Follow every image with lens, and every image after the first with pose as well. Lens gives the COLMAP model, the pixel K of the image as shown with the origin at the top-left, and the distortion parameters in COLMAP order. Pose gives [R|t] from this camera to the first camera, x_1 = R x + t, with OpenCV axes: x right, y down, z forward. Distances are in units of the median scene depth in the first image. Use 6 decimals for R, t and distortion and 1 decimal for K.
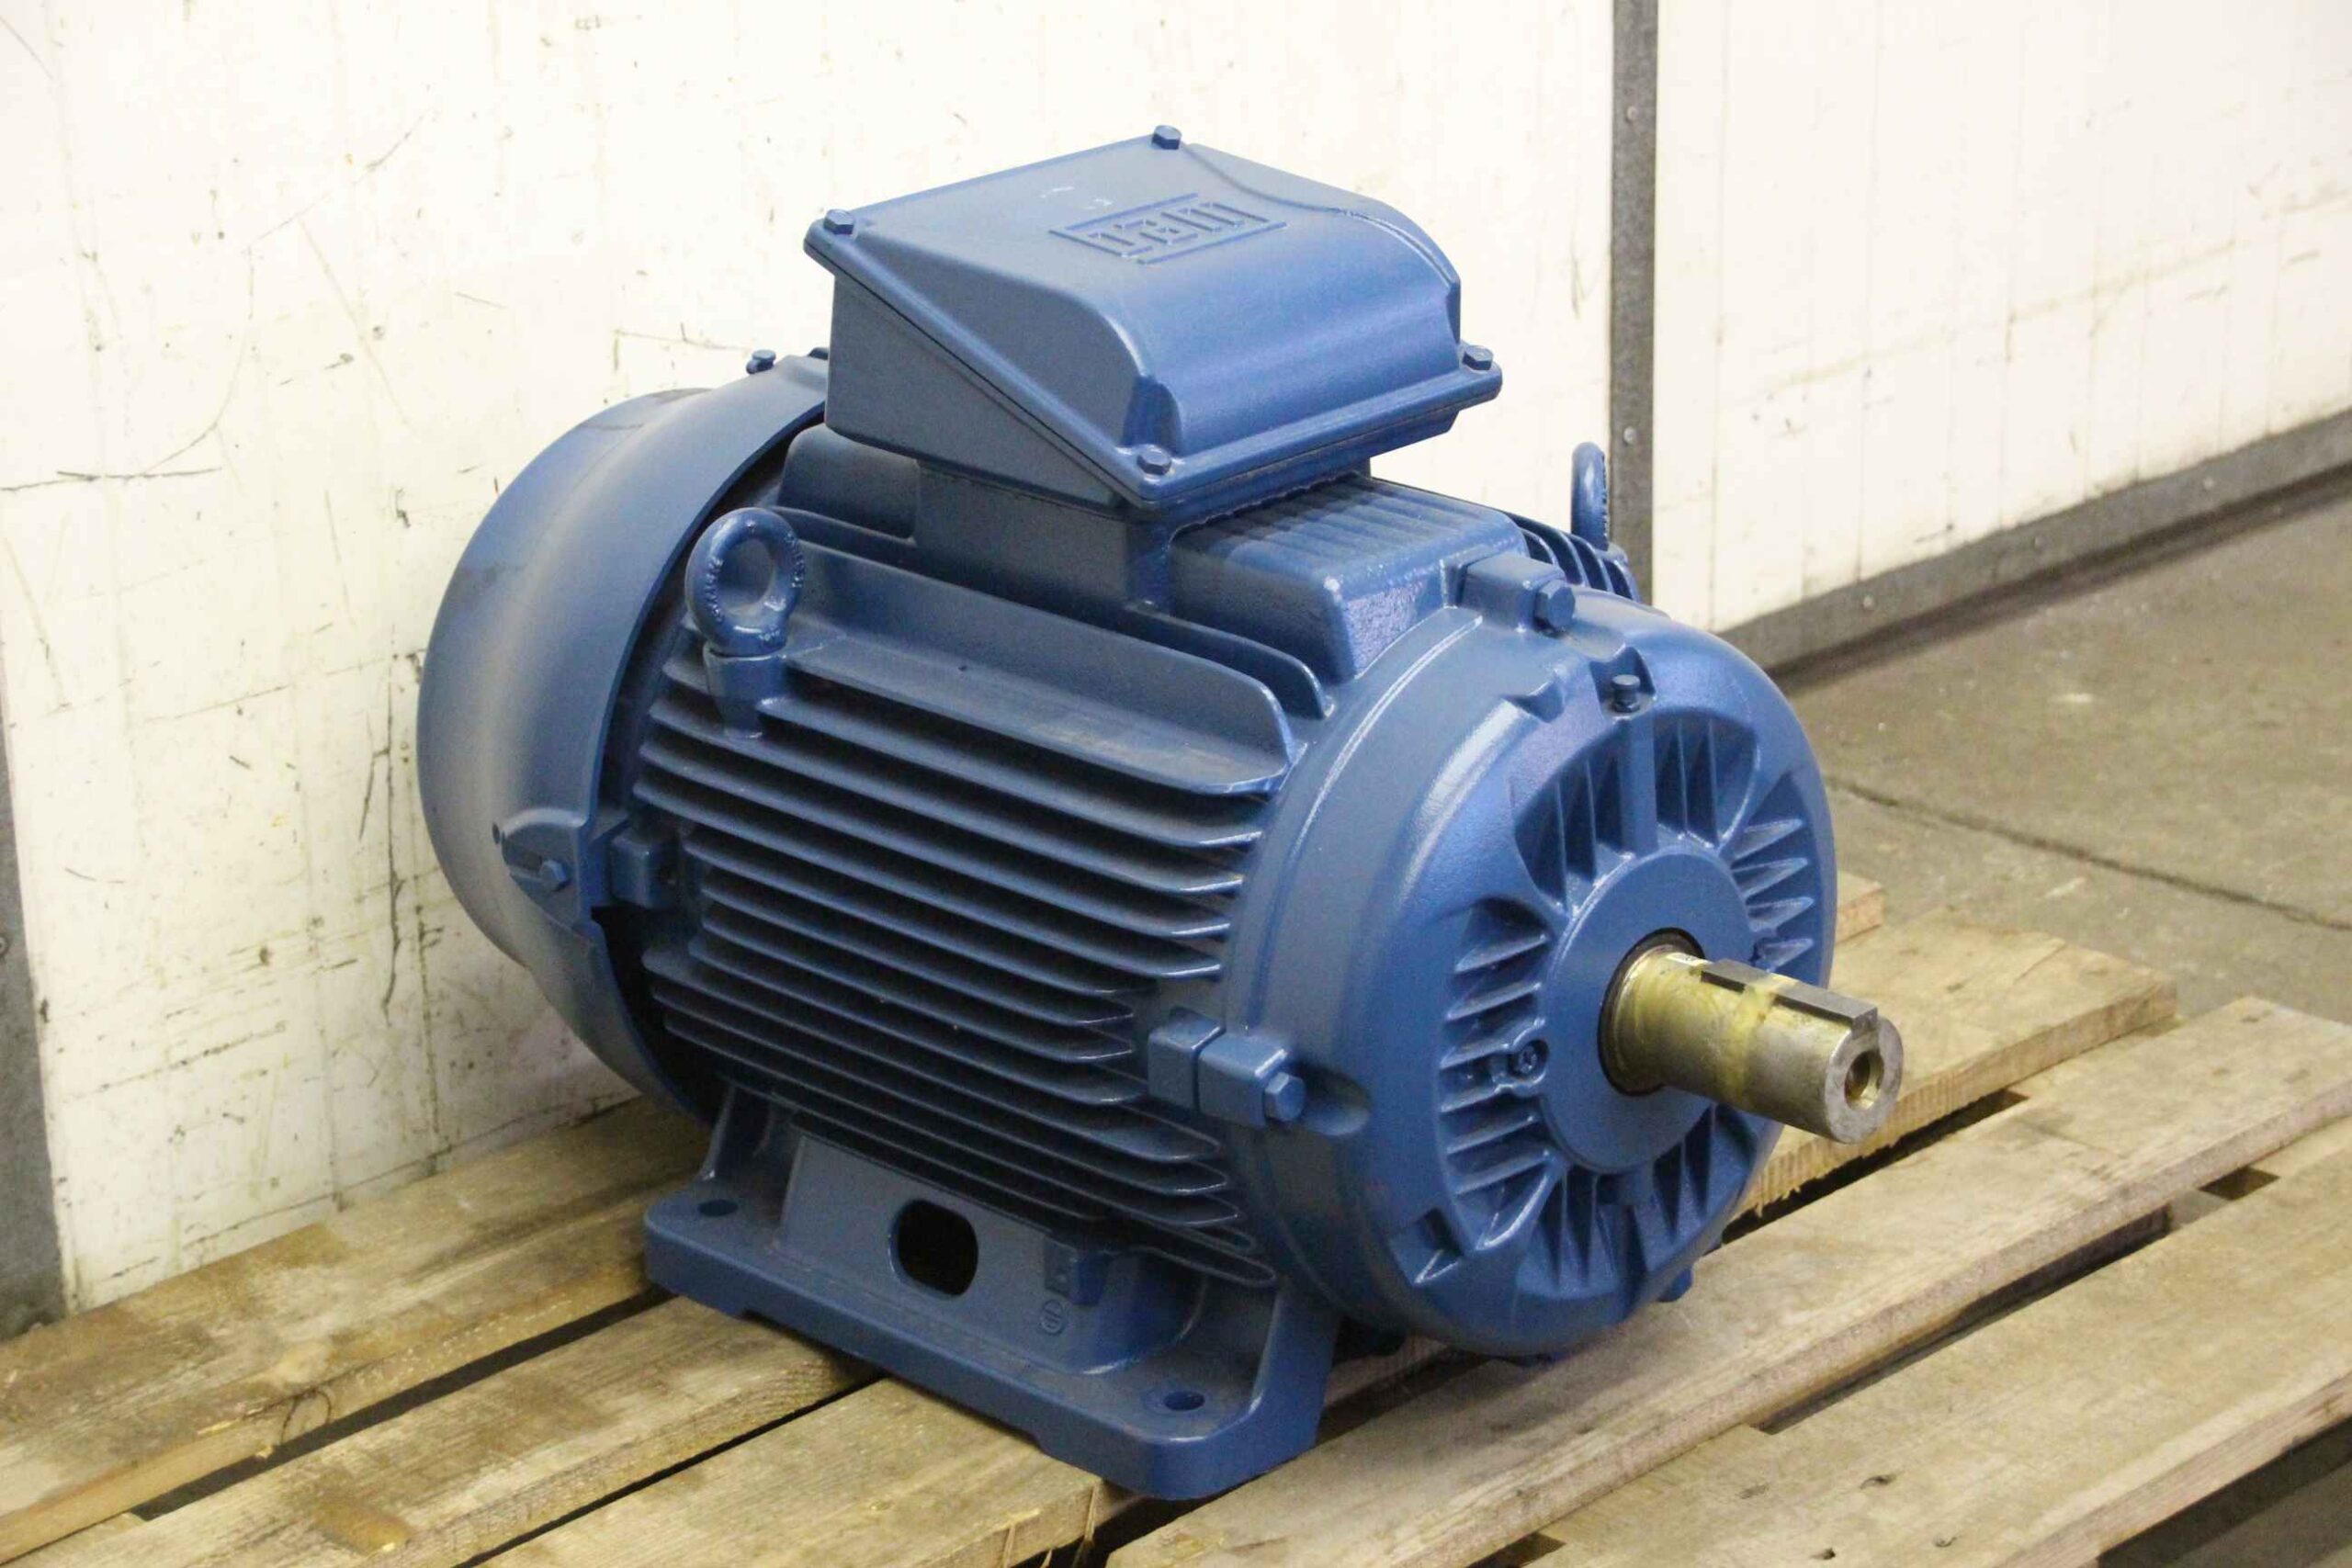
lens RADIAL K [[5908.8, 0, 1173.3], [0, 5908.8, 784.0], [0, 0, 1]] dist [0.232493, 0.000000]
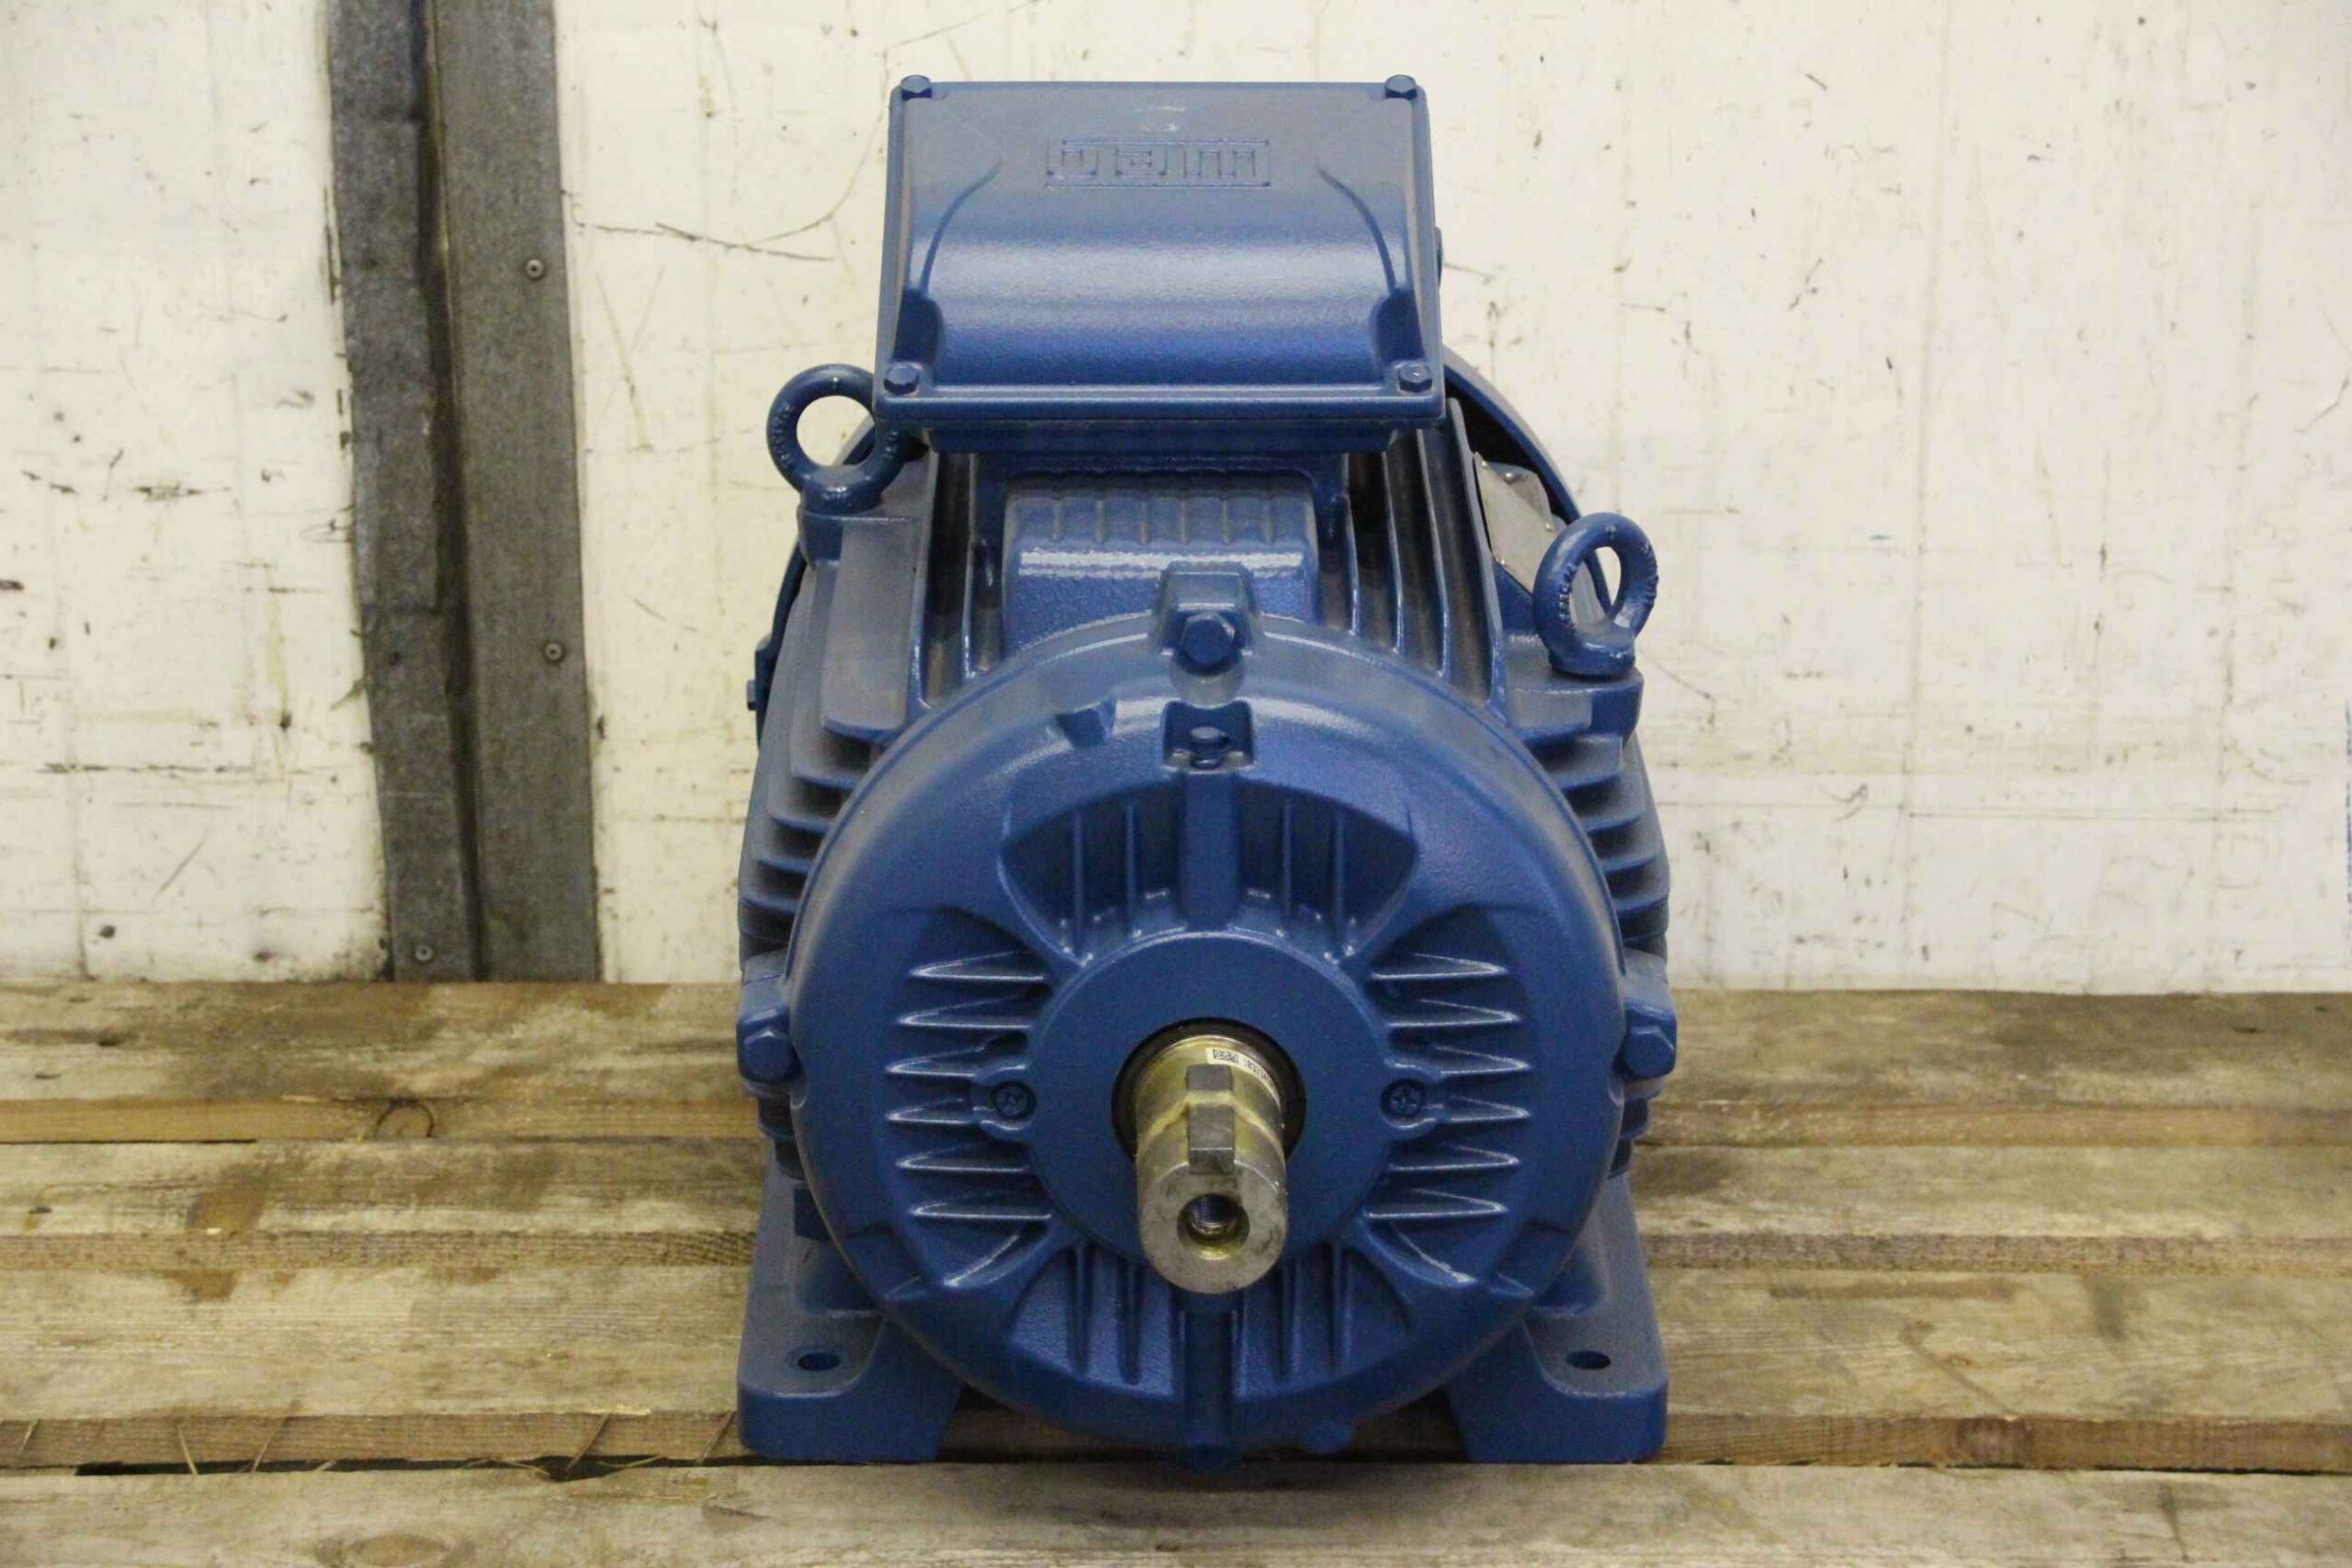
lens RADIAL K [[5908.8, 0, 1143.4], [0, 5908.8, 860.0], [0, 0, 1]] dist [0.232493, 0.000000]
pose [[0.655820, 0.261957, -0.708010, 0.631971], [-0.248002, 0.960572, 0.125682, -0.096489], [0.713018, 0.093163, 0.694928, 0.343279]]
